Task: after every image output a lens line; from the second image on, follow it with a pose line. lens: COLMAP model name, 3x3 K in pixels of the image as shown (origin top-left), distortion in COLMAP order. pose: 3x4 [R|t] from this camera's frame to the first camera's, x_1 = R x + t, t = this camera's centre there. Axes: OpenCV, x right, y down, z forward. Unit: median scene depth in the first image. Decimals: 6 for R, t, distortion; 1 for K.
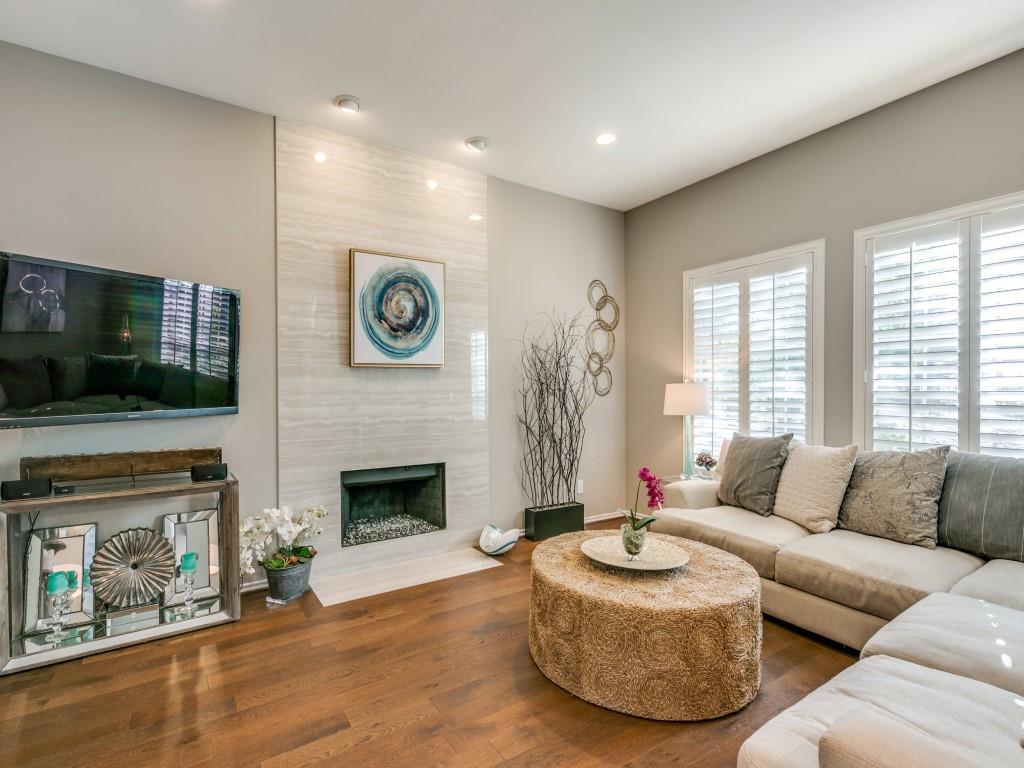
lens RADIAL K [[493.3, 0, 489.5], [0, 493.3, 391.7], [0, 0, 1]] dist [0.006464, 0.000371]
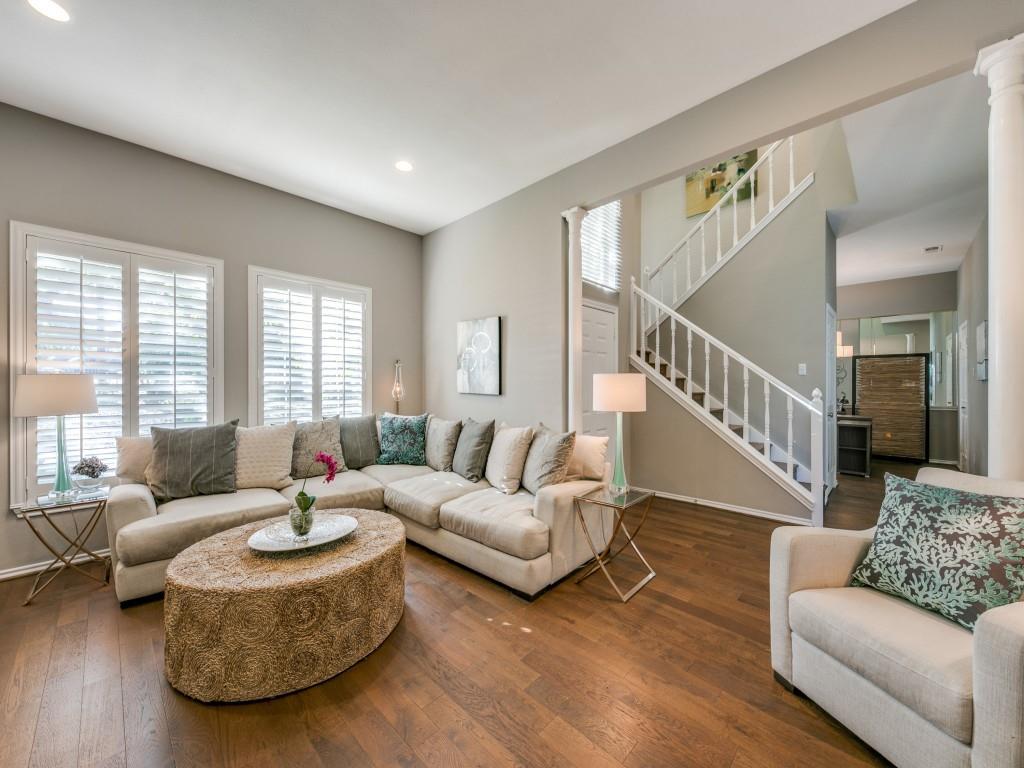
lens RADIAL K [[390.8, 0, 530.2], [0, 390.8, 386.4], [0, 0, 1]] dist [-0.001432, -0.001211]
pose [[-0.280294, 0.000581, 0.959914, -0.454054], [0.004103, 0.999991, 0.000593, 0.006439], [-0.959906, 0.004105, -0.280293, 0.525441]]
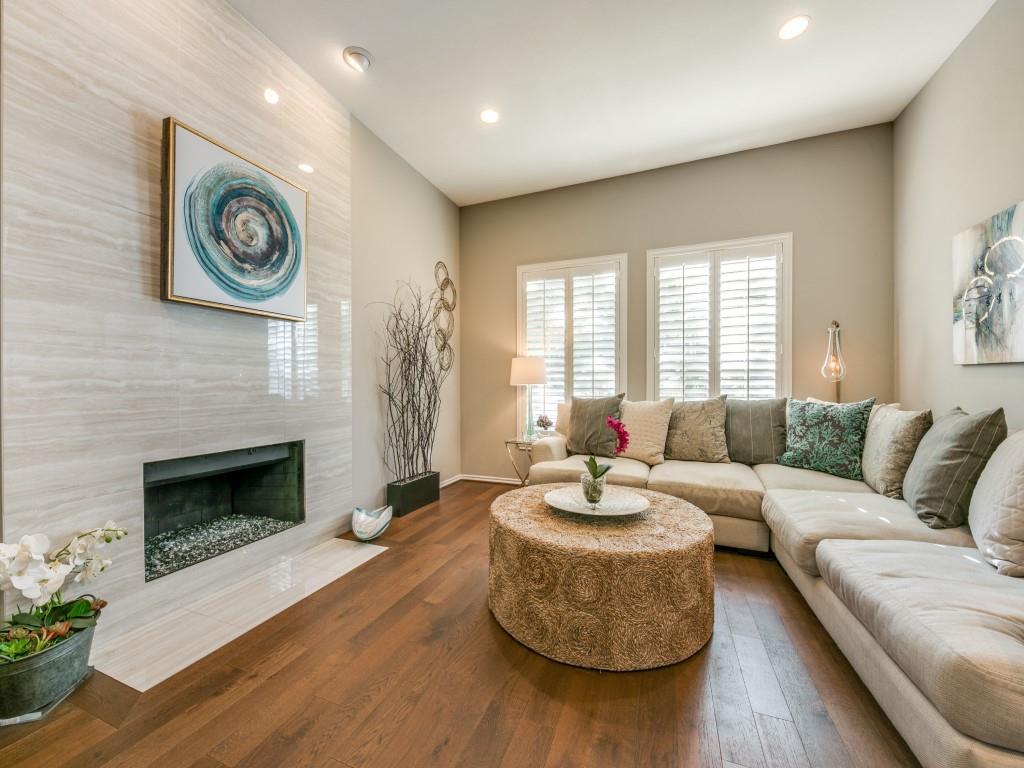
lens RADIAL K [[388.3, 0, 509.1], [0, 388.3, 388.2], [0, 0, 1]] dist [0.005843, -0.002585]
pose [[0.804013, 0.001499, 0.594610, -0.221649], [0.000044, 0.999997, -0.002582, 0.066790], [-0.594612, 0.002102, 0.804010, 0.318245]]
